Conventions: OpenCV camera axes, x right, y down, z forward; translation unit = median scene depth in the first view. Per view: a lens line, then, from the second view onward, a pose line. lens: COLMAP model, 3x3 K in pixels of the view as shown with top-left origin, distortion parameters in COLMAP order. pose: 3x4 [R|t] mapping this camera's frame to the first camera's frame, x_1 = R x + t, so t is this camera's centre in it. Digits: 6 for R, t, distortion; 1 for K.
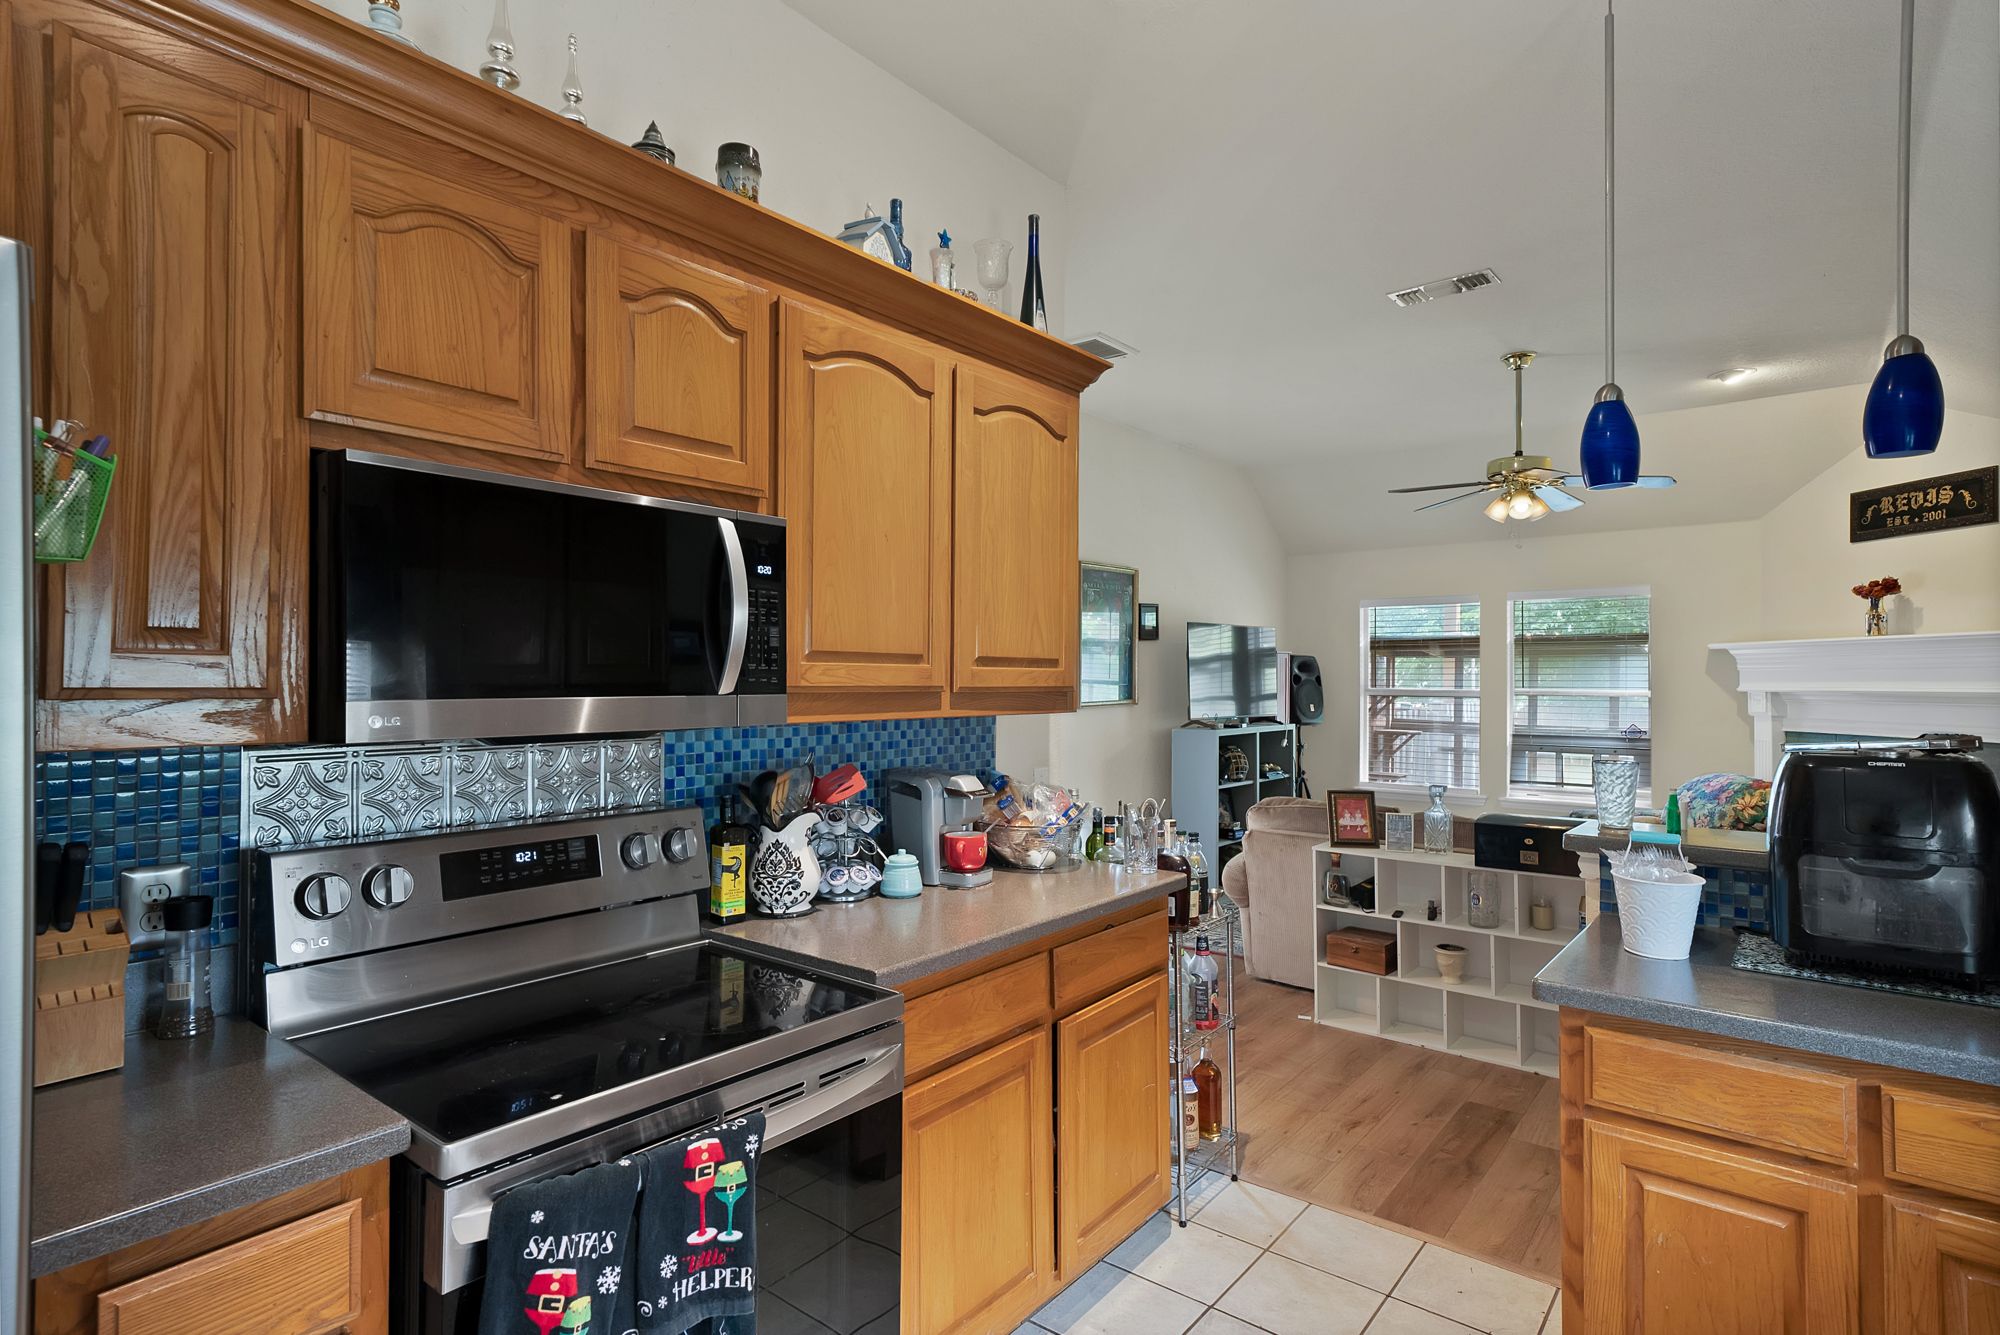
lens RADIAL K [[1027.7, 0, 1009.6], [0, 1027.7, 674.5], [0, 0, 1]] dist [0.015035, -0.000678]
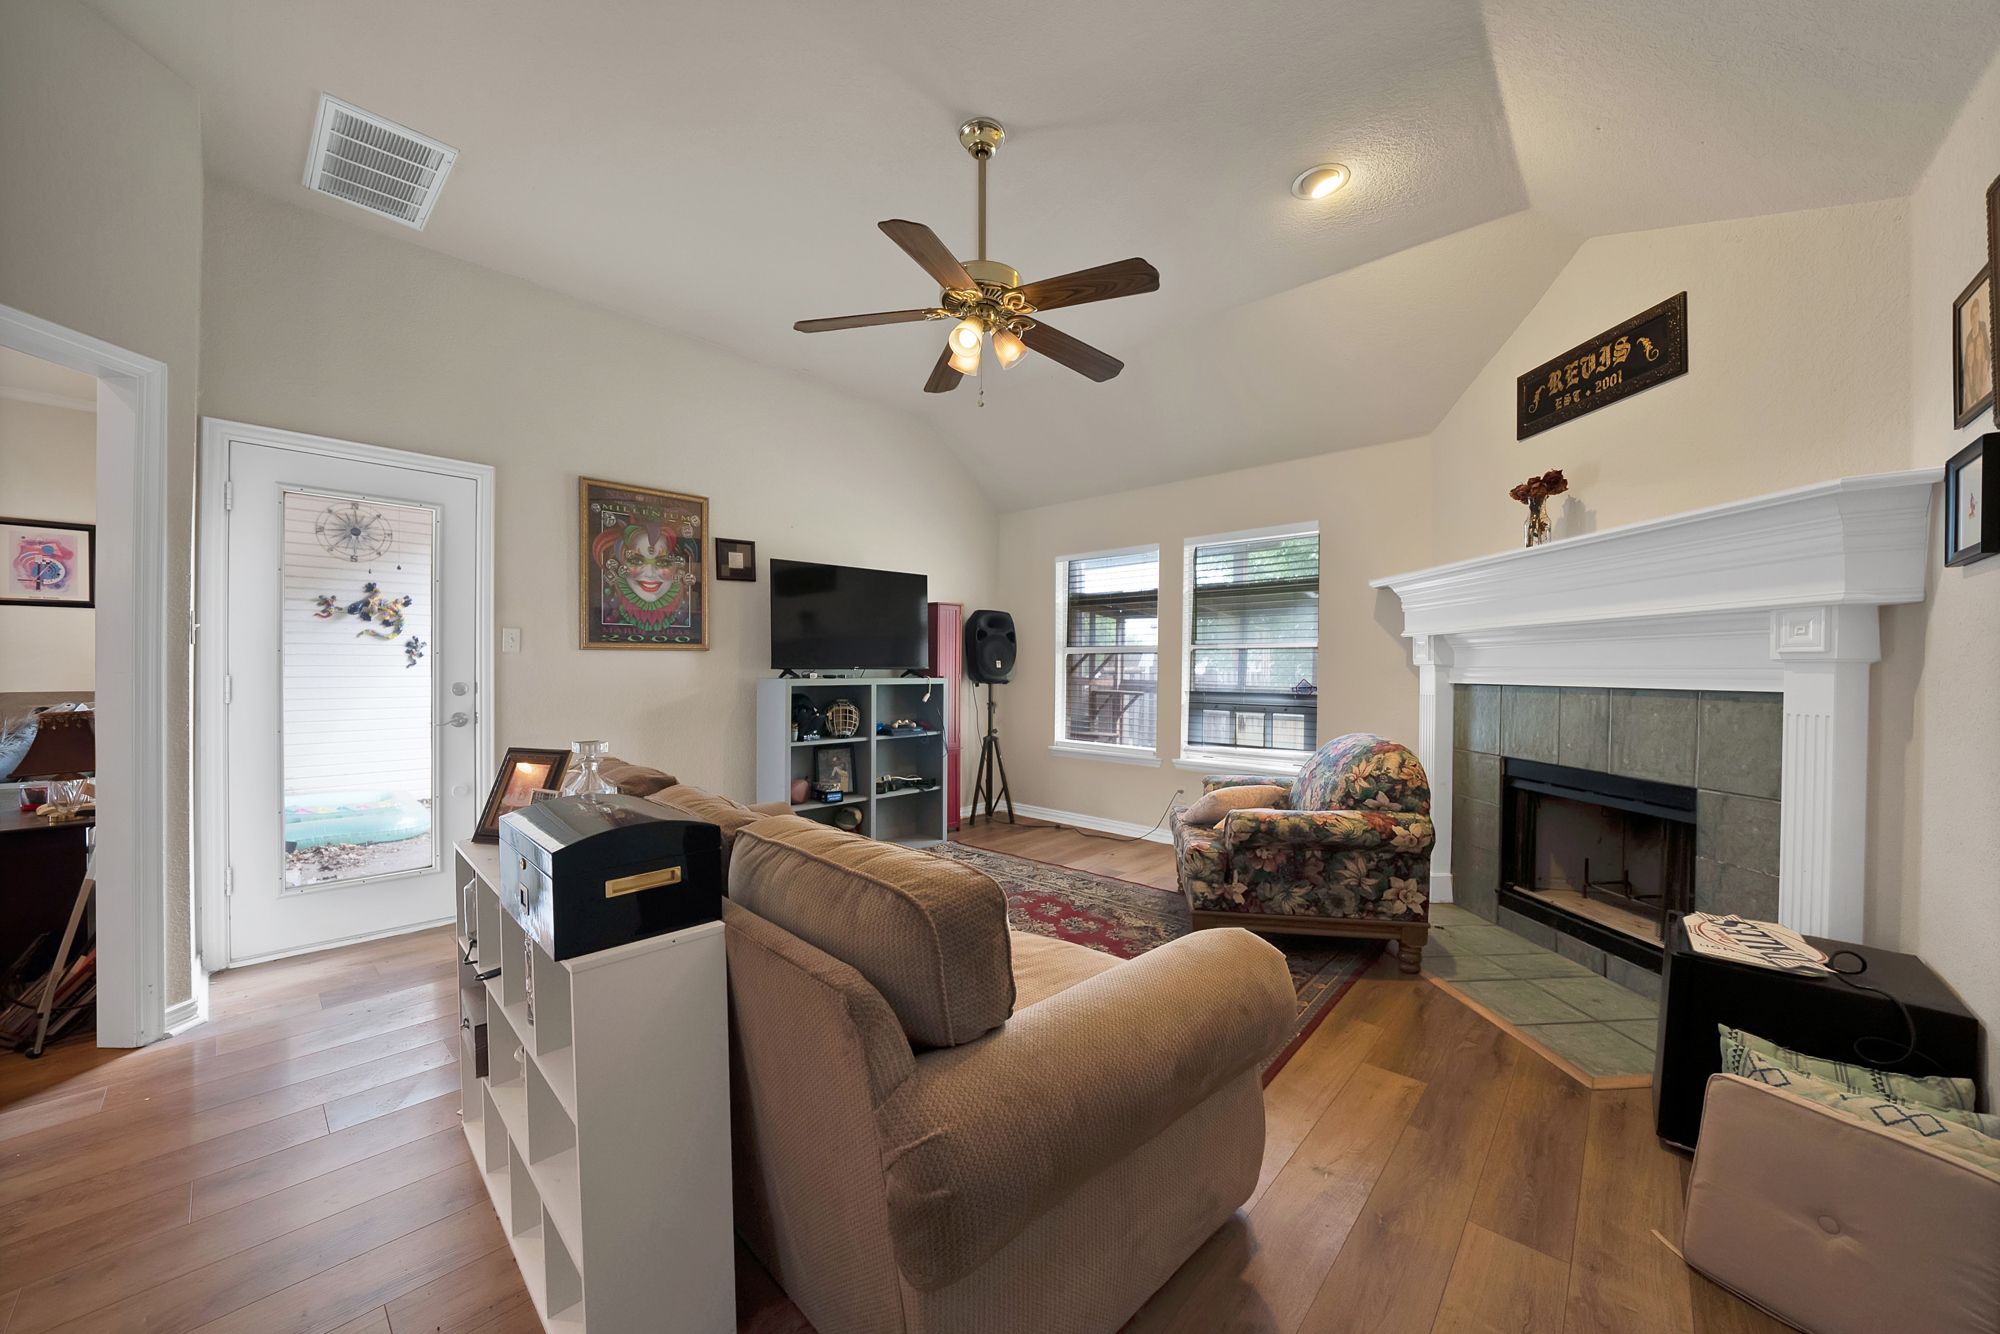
lens RADIAL K [[714.9, 0, 994.4], [0, 714.9, 673.2], [0, 0, 1]] dist [-0.025761, 0.000073]
pose [[0.996774, 0.005081, -0.080094, 0.539501], [-0.004320, 0.999944, 0.009669, 0.053389], [0.080138, -0.009292, 0.996740, 0.513038]]
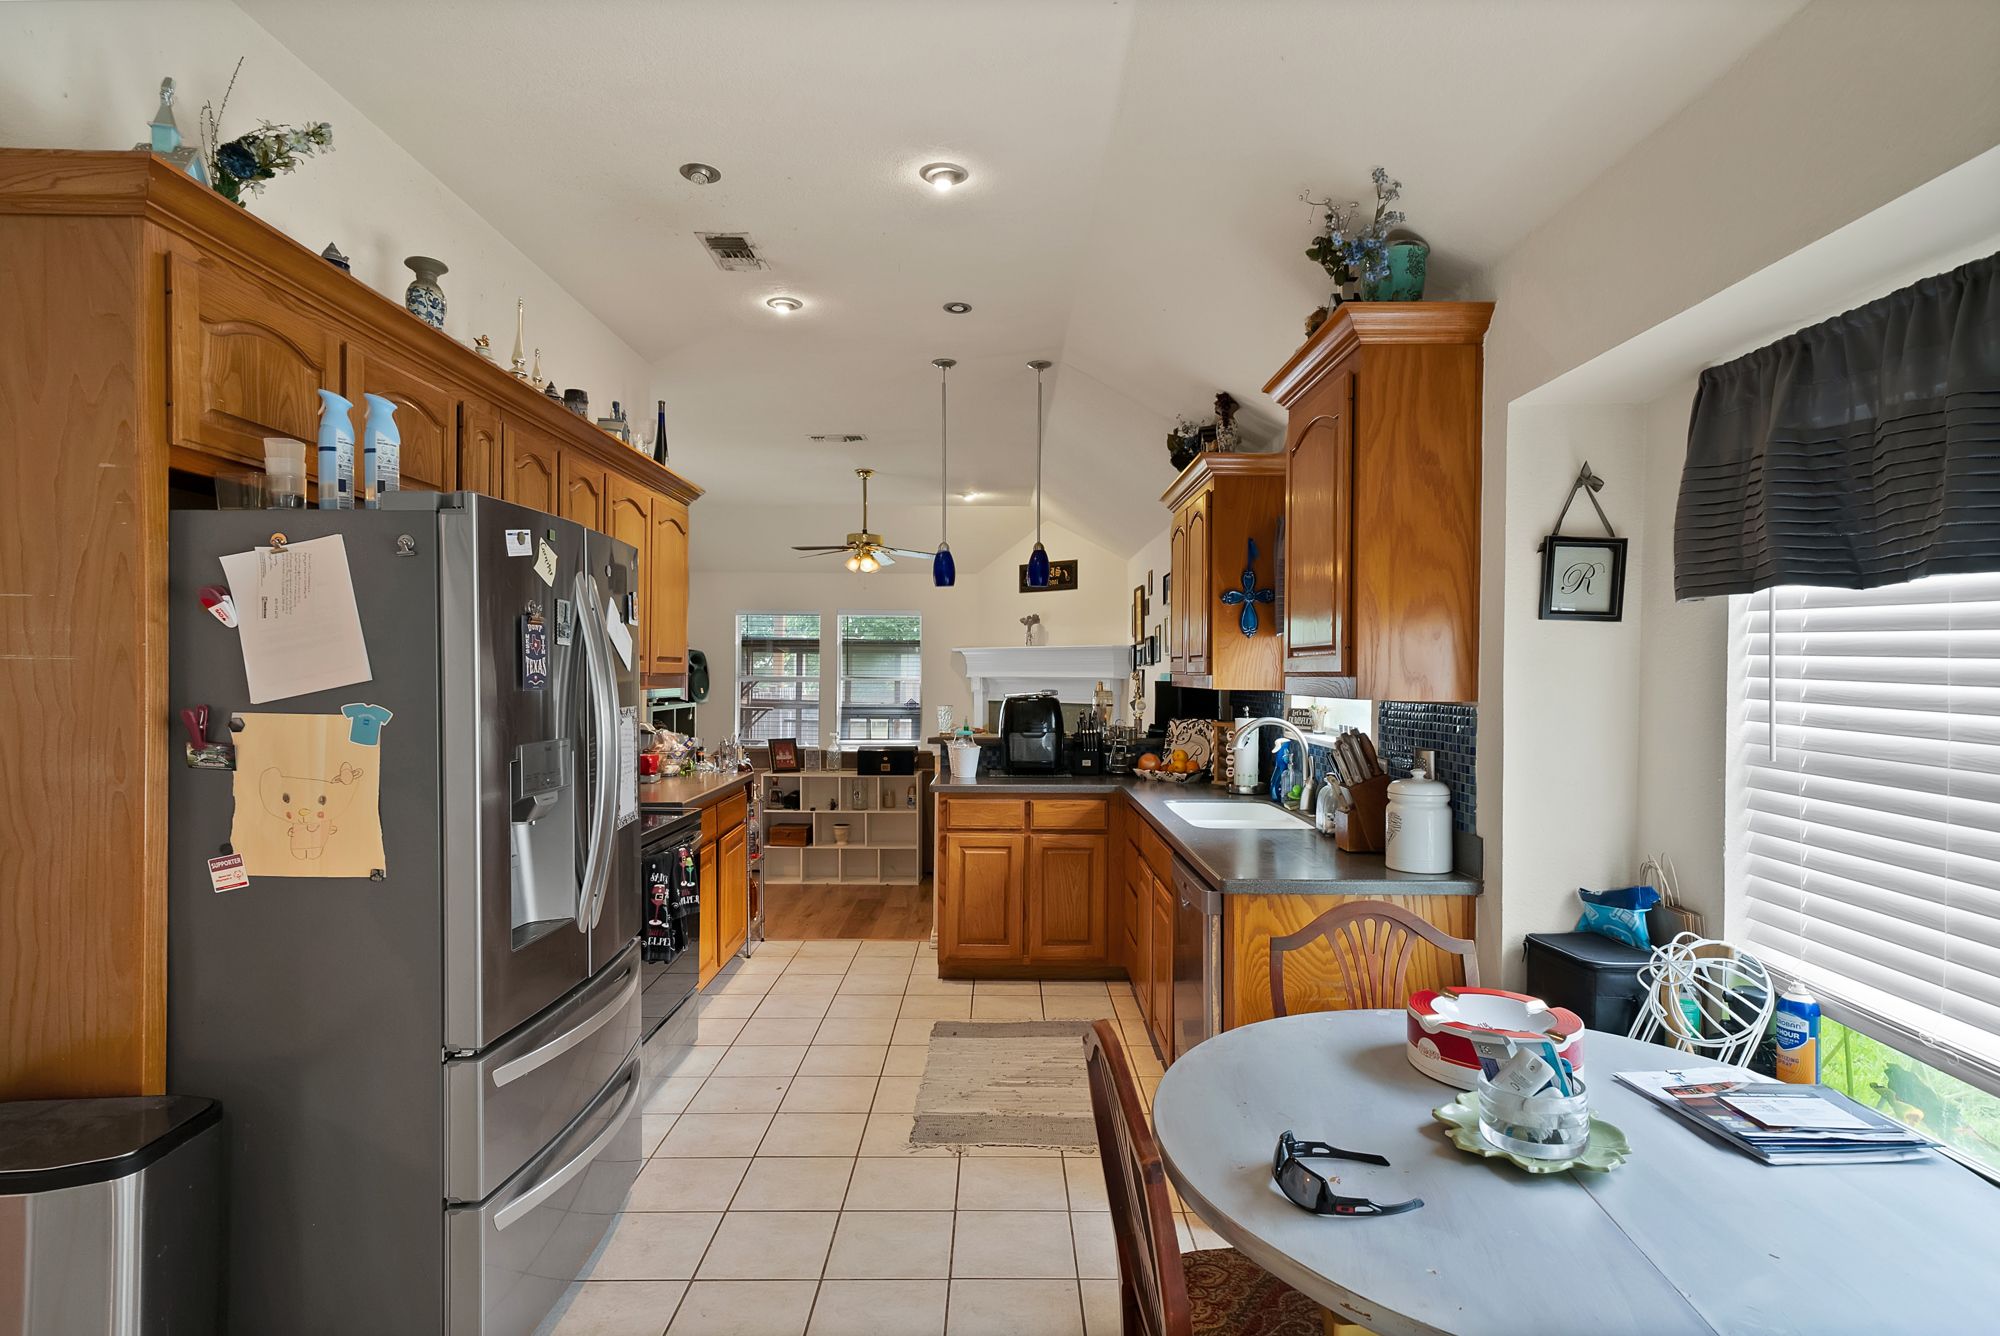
lens RADIAL K [[1027.7, 0, 1009.6], [0, 1027.7, 675.0], [0, 0, 1]] dist [0.015035, -0.000678]
pose [[0.779243, 0.000490, 0.626721, -0.347989], [-0.007465, 0.999936, 0.008500, -0.002421], [-0.626677, -0.011302, 0.779197, -0.413549]]
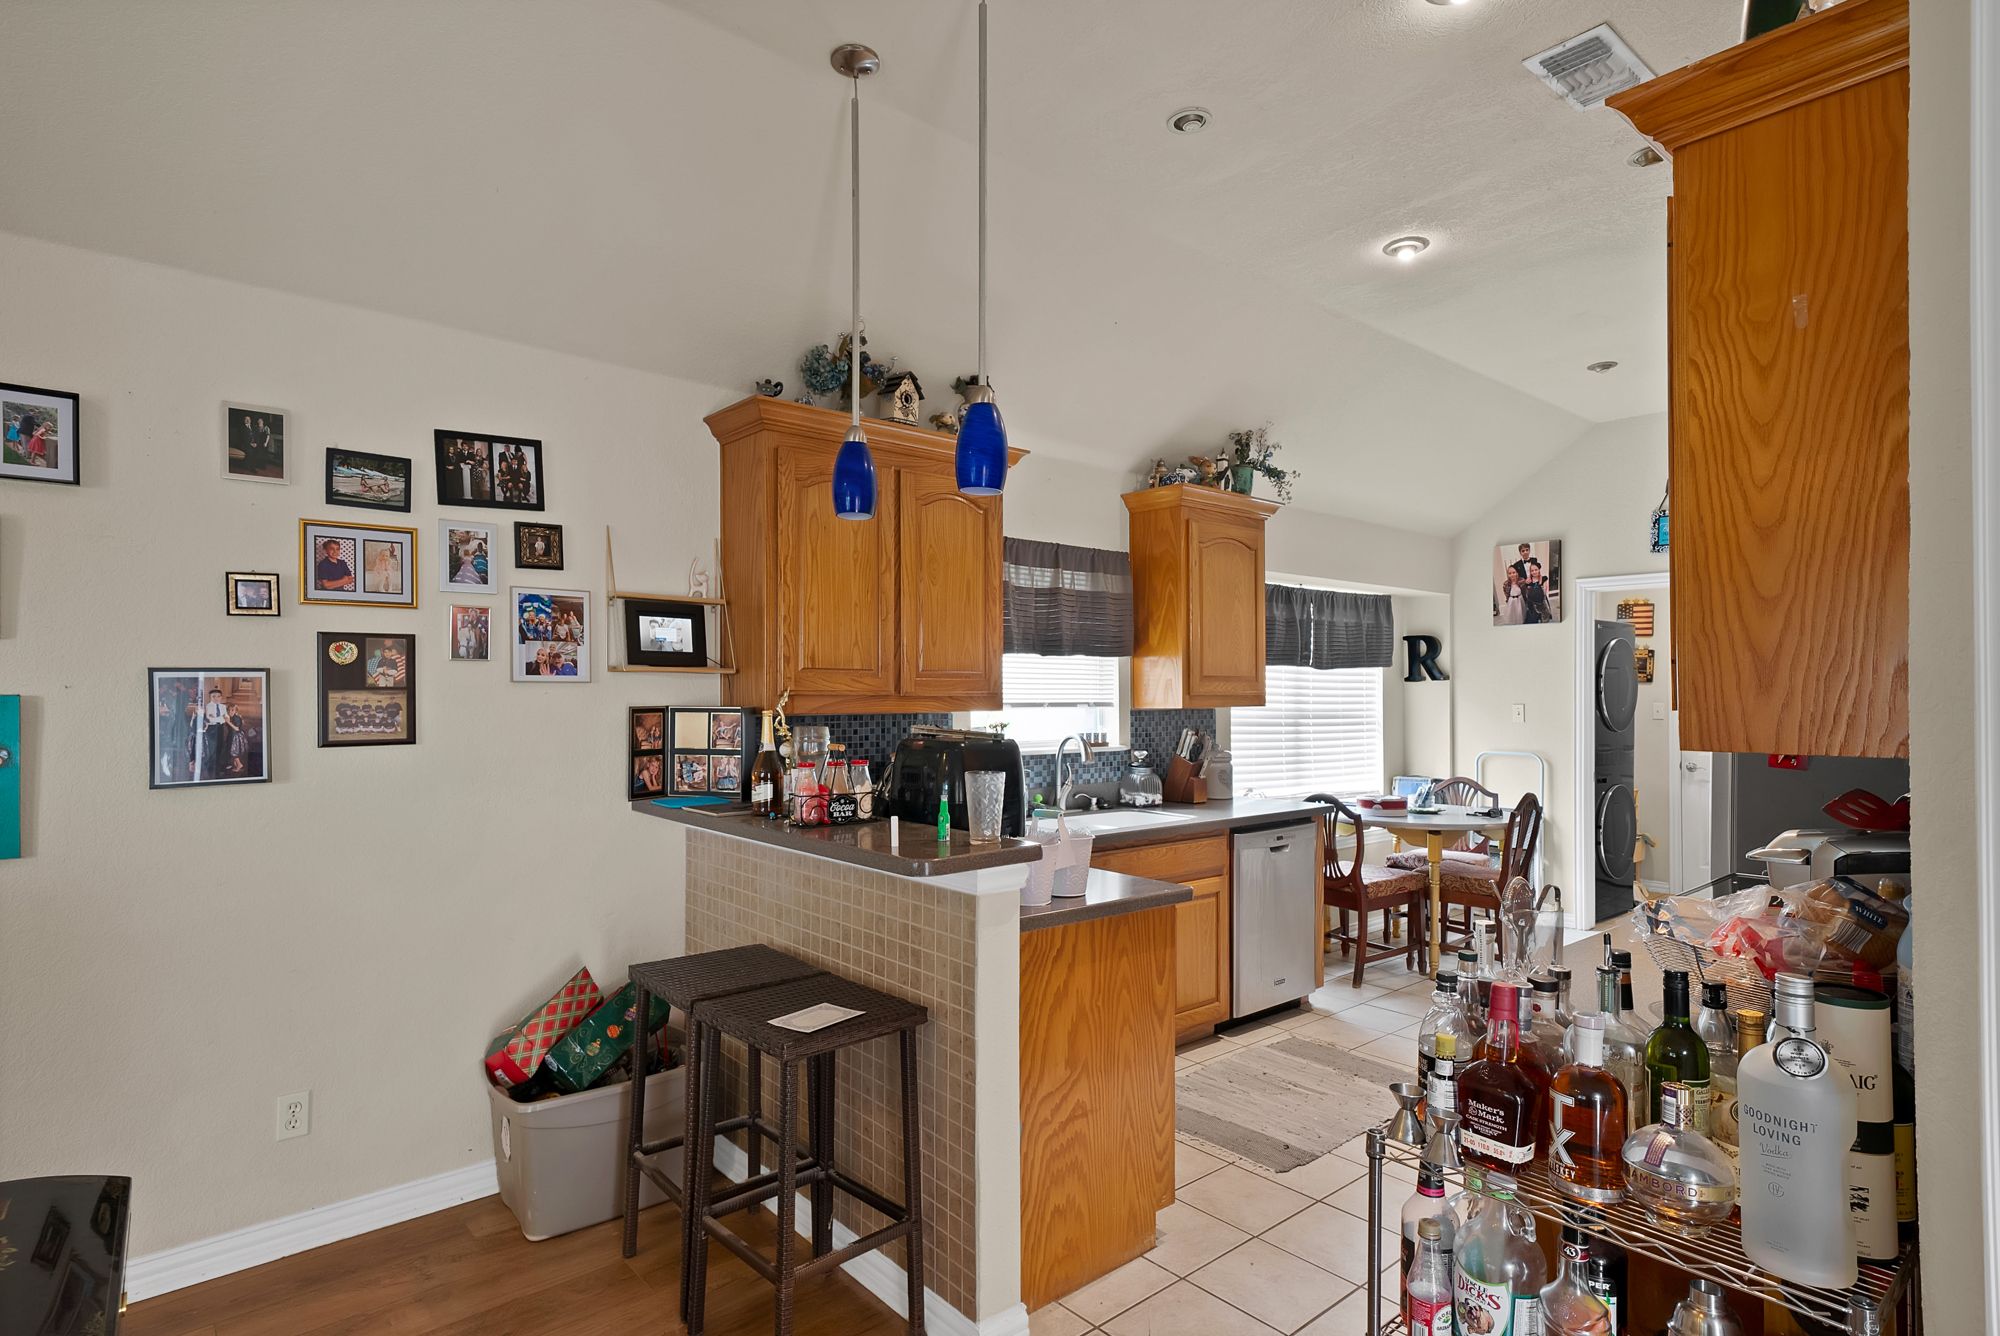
lens RADIAL K [[1041.4, 0, 1005.3], [0, 1041.4, 686.9], [0, 0, 1]] dist [0.003012, -0.000062]
pose [[-0.982886, 0.000003, 0.184214, 0.170439], [-0.002235, 0.999926, -0.011937, 0.006771], [-0.184201, -0.012145, -0.982814, 0.896752]]
